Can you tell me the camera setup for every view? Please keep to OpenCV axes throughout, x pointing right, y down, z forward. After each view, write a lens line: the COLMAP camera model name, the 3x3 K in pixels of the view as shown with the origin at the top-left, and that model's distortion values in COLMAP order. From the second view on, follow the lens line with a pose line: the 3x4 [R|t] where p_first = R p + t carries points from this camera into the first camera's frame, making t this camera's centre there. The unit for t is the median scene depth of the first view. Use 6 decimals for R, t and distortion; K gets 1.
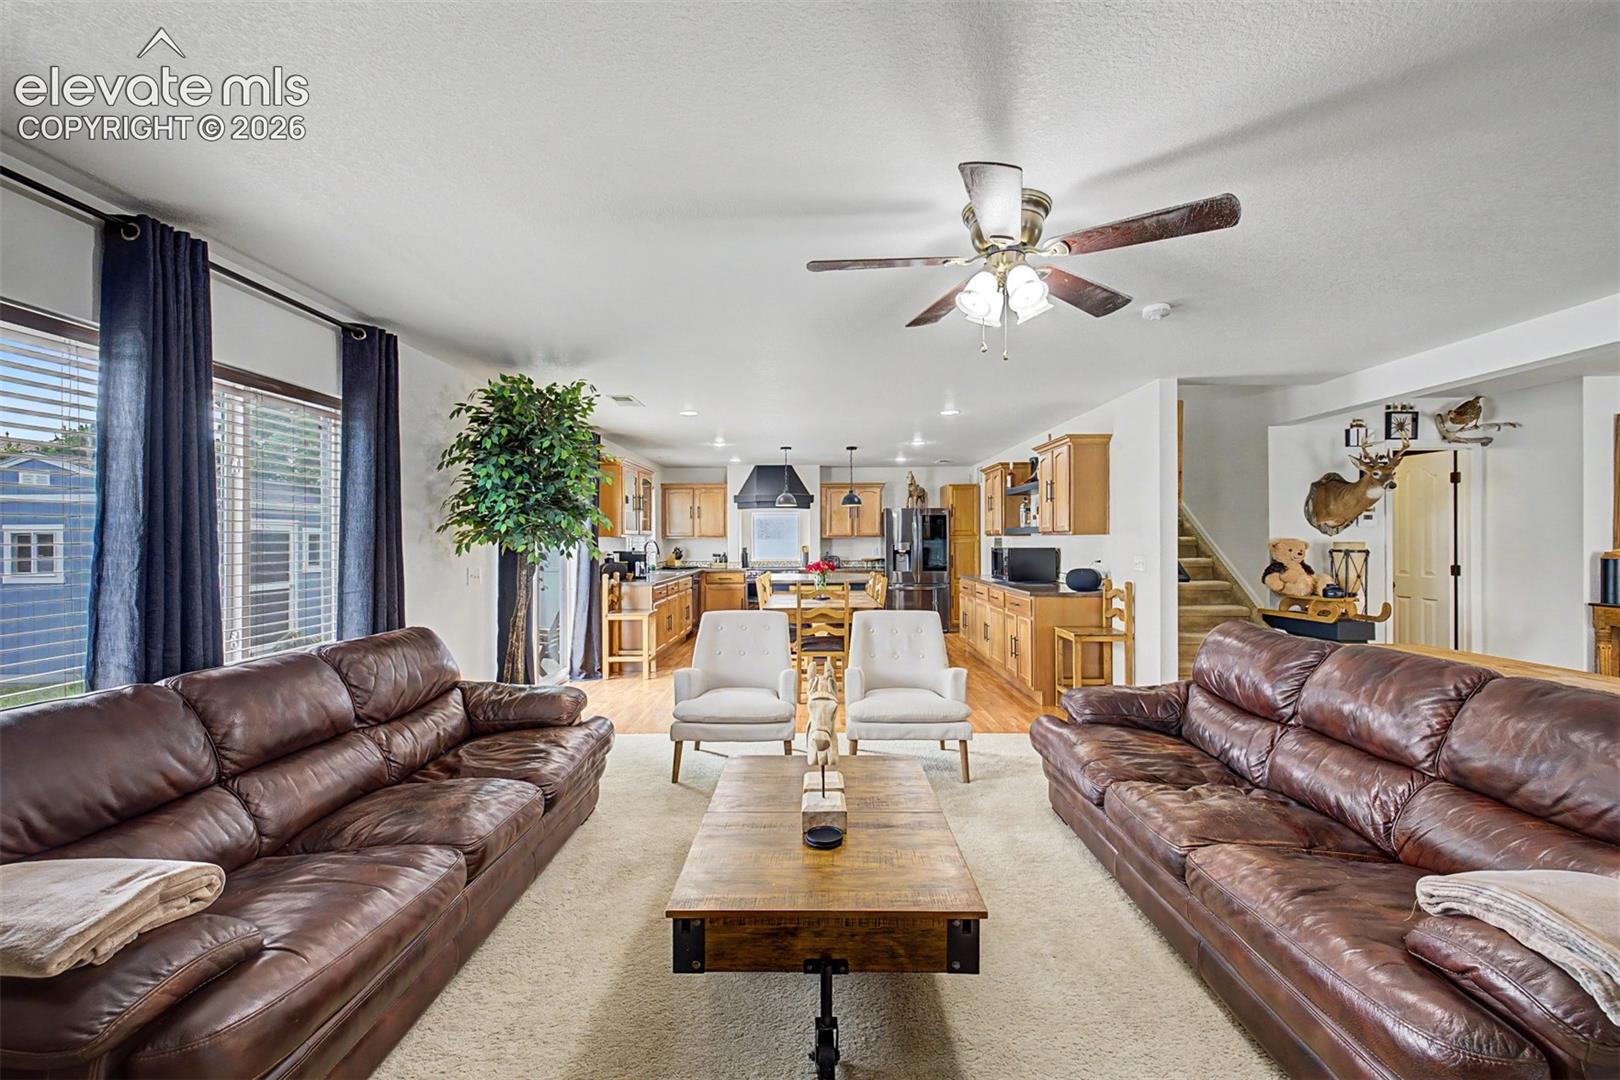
lens RADIAL K [[681.7, 0, 822.2], [0, 681.7, 536.0], [0, 0, 1]] dist [0.007786, -0.000816]
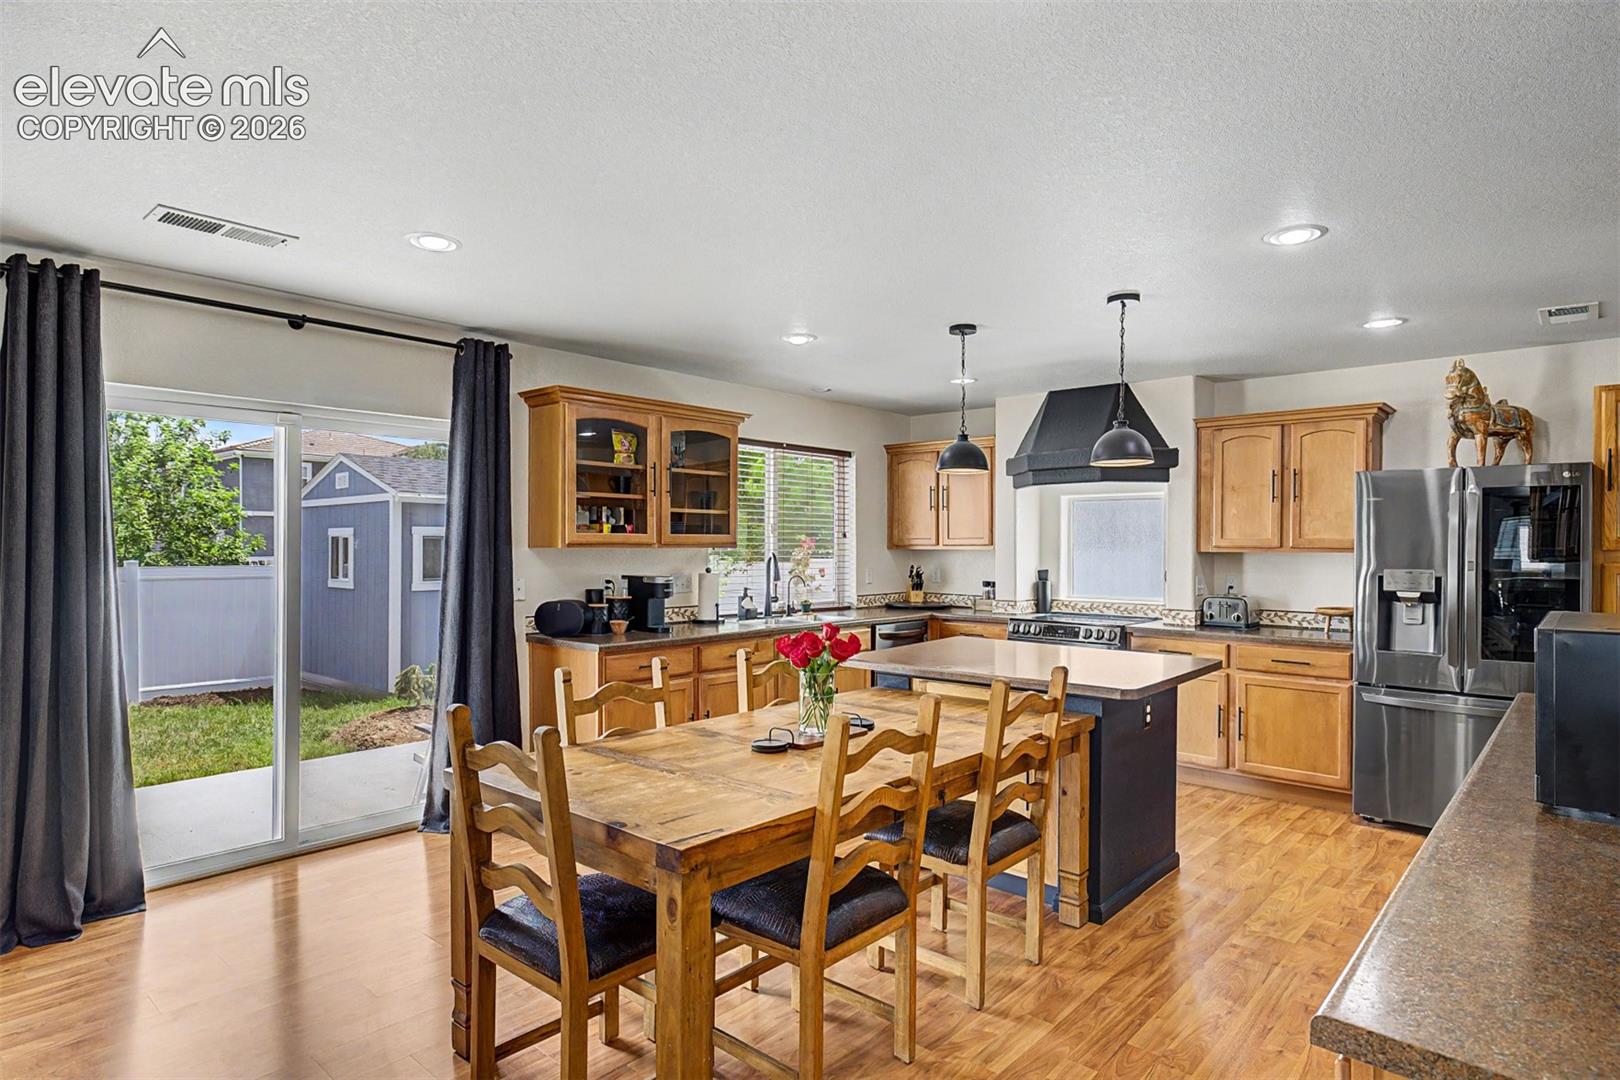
lens RADIAL K [[901.1, 0, 817.8], [0, 901.1, 546.4], [0, 0, 1]] dist [0.011622, 0.001711]
pose [[0.742940, 0.009624, -0.669288, 0.193210], [-0.004123, 0.999943, 0.009802, -0.004974], [0.669345, -0.004522, 0.742938, 0.444210]]
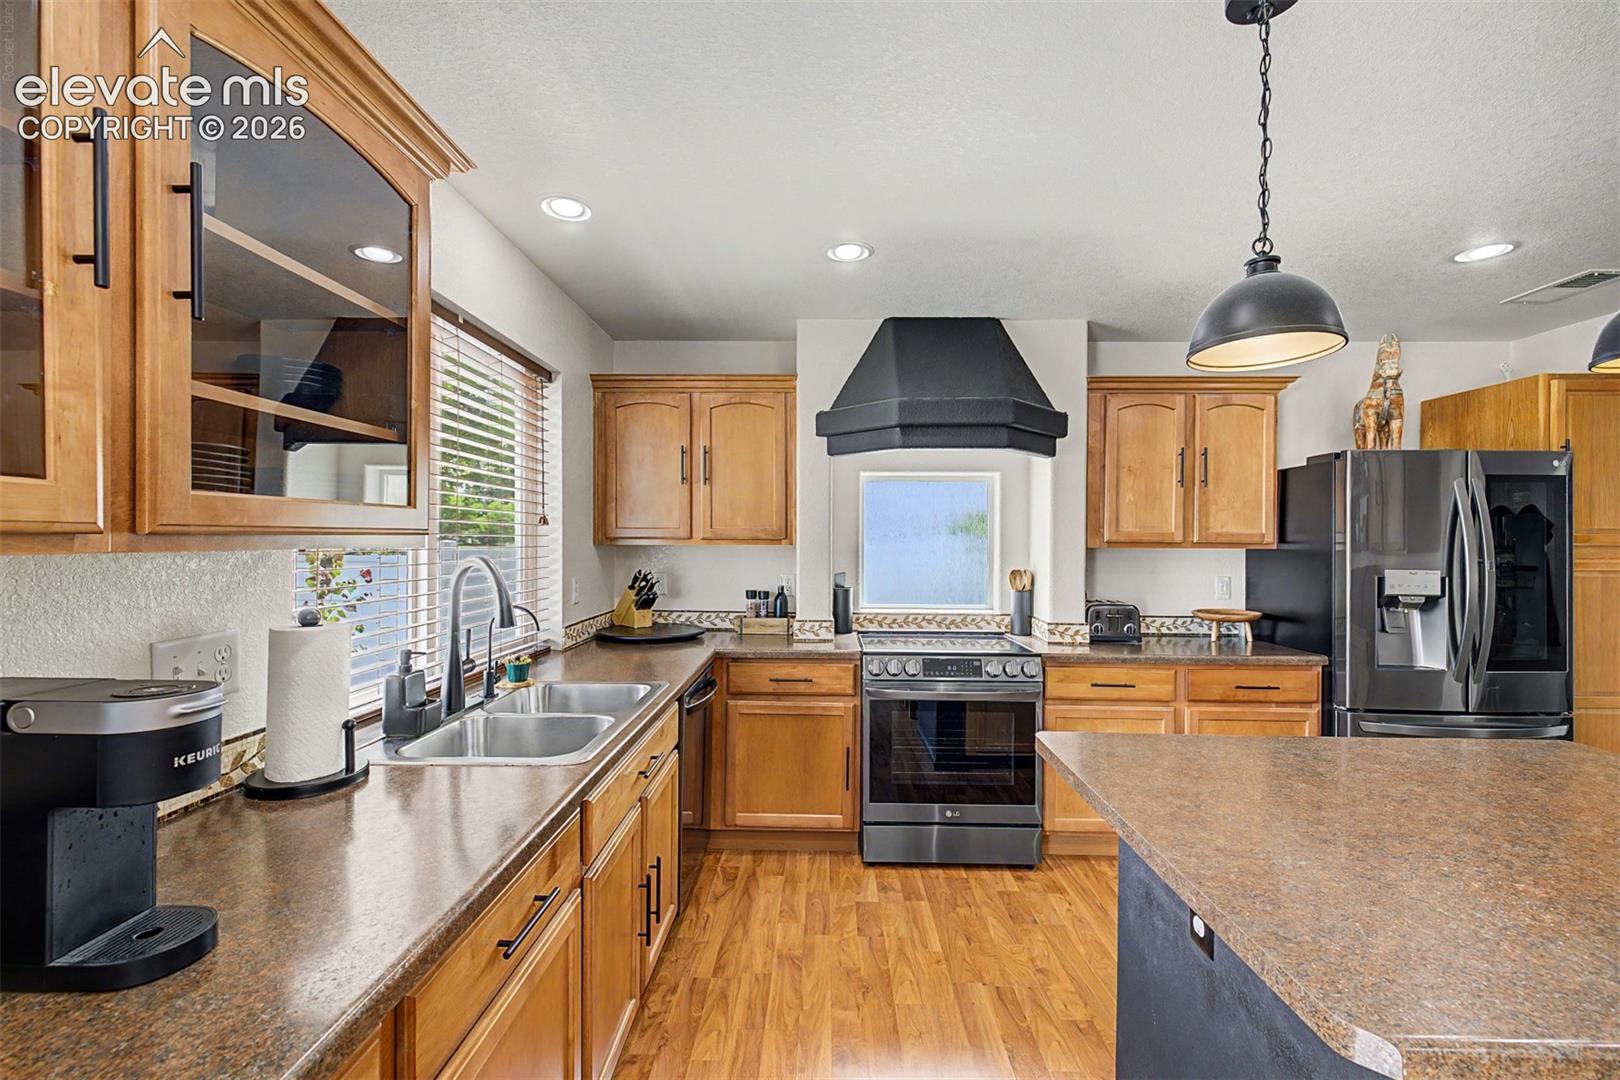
lens RADIAL K [[681.7, 0, 809.8], [0, 681.7, 540.6], [0, 0, 1]] dist [0.007786, -0.000816]
pose [[0.999487, 0.010991, -0.030095, -0.122067], [-0.010775, 0.999915, 0.007340, -0.001636], [0.030173, -0.007012, 0.999520, 0.677529]]
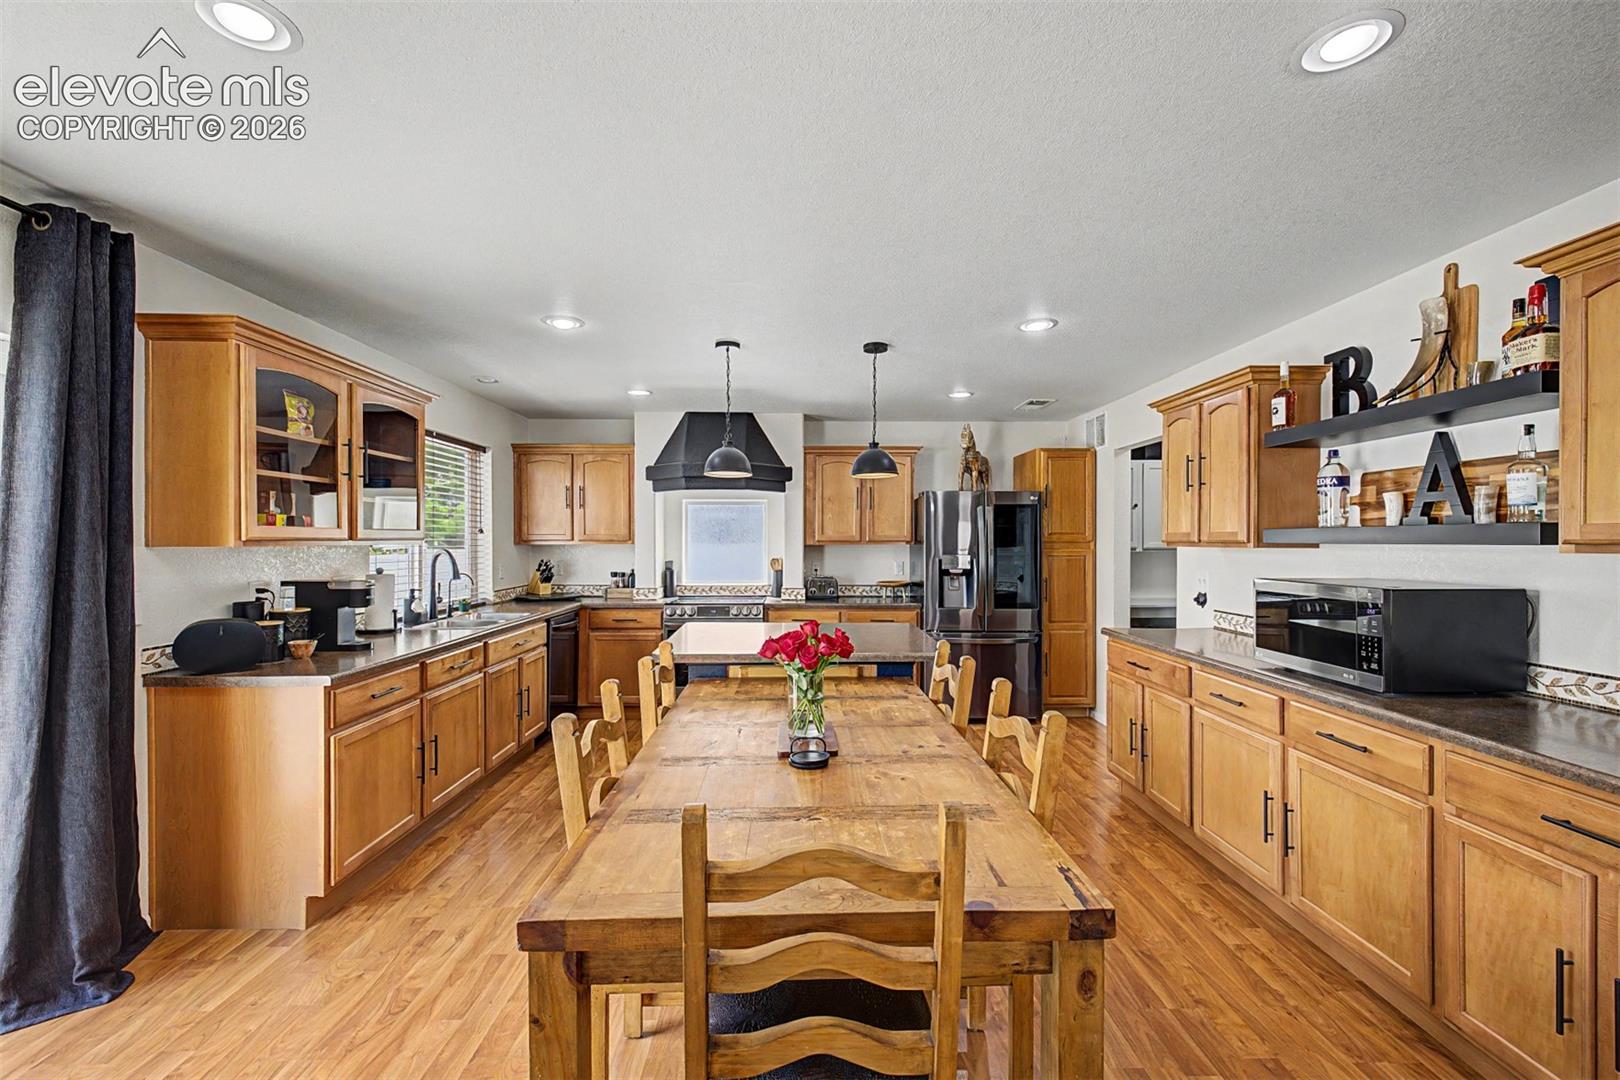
lens RADIAL K [[681.7, 0, 817.4], [0, 681.7, 543.5], [0, 0, 1]] dist [0.007786, -0.000816]
pose [[0.999802, 0.005811, 0.019027, -0.001837], [-0.006003, 0.999932, 0.010031, -0.004002], [-0.018967, -0.010143, 0.999769, 0.447466]]
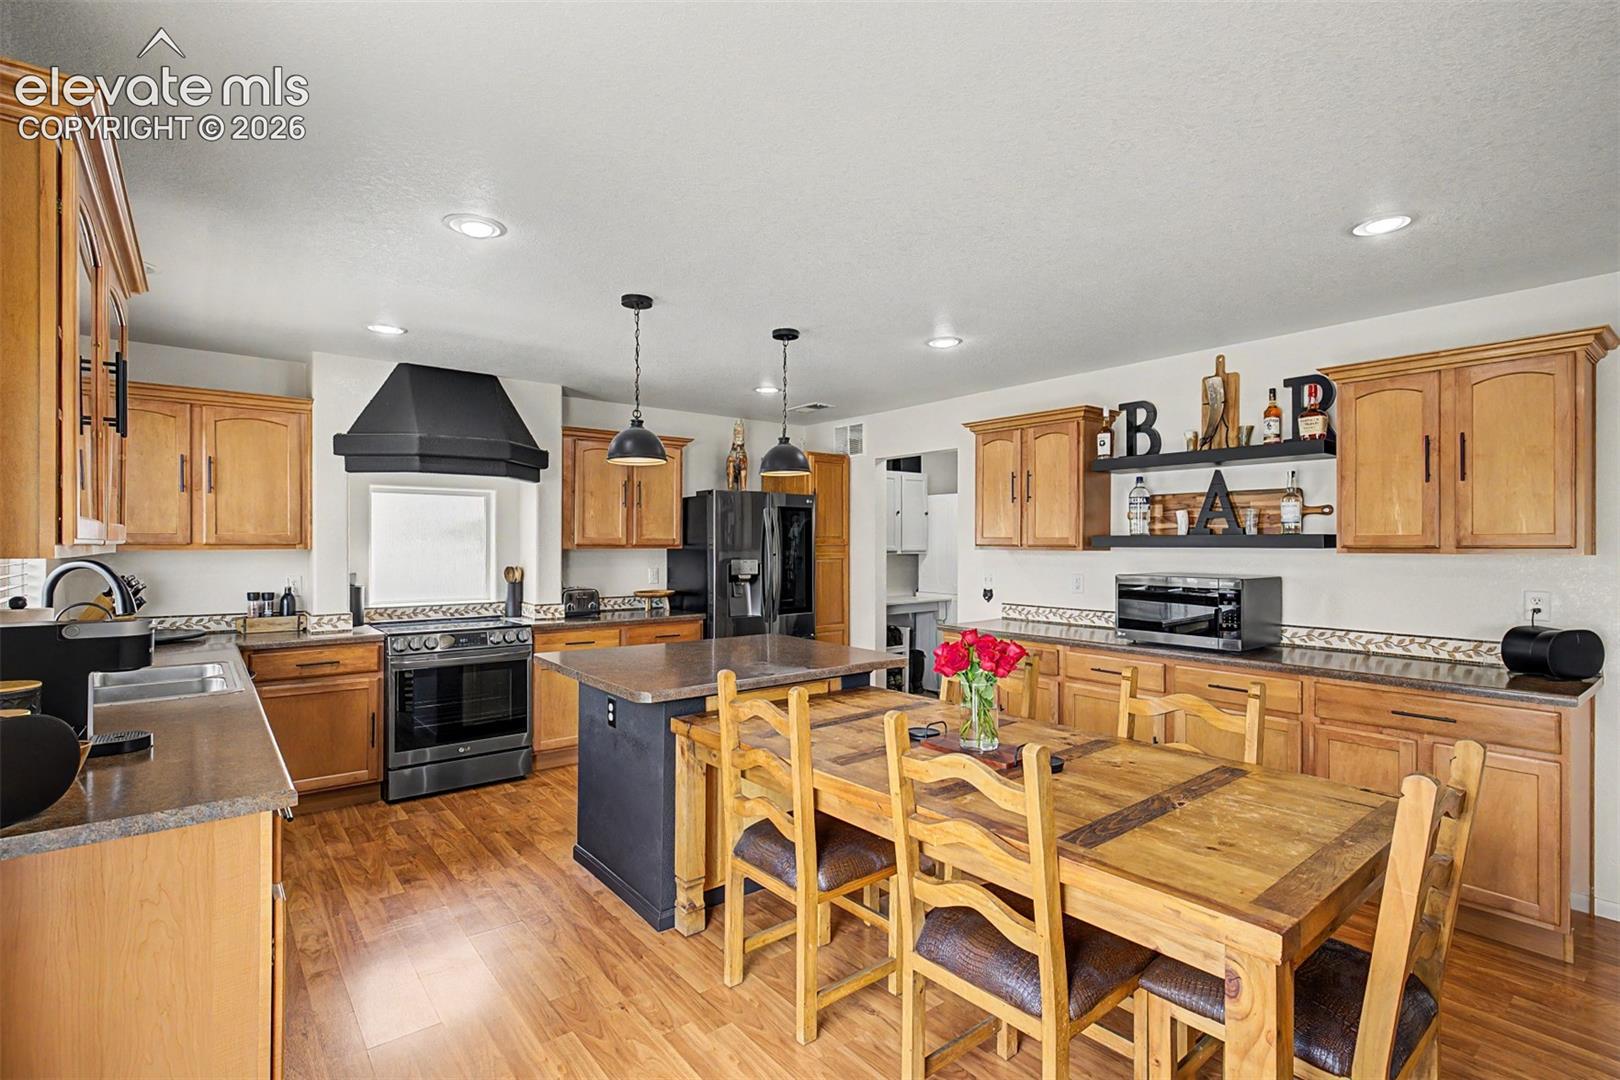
lens RADIAL K [[760.8, 0, 816.8], [0, 760.8, 543.0], [0, 0, 1]] dist [0.003341, 0.001597]
pose [[0.780204, 0.007179, 0.625484, -0.182870], [-0.009616, 0.999954, 0.000518, -0.003256], [-0.625451, -0.006419, 0.780237, 0.510603]]
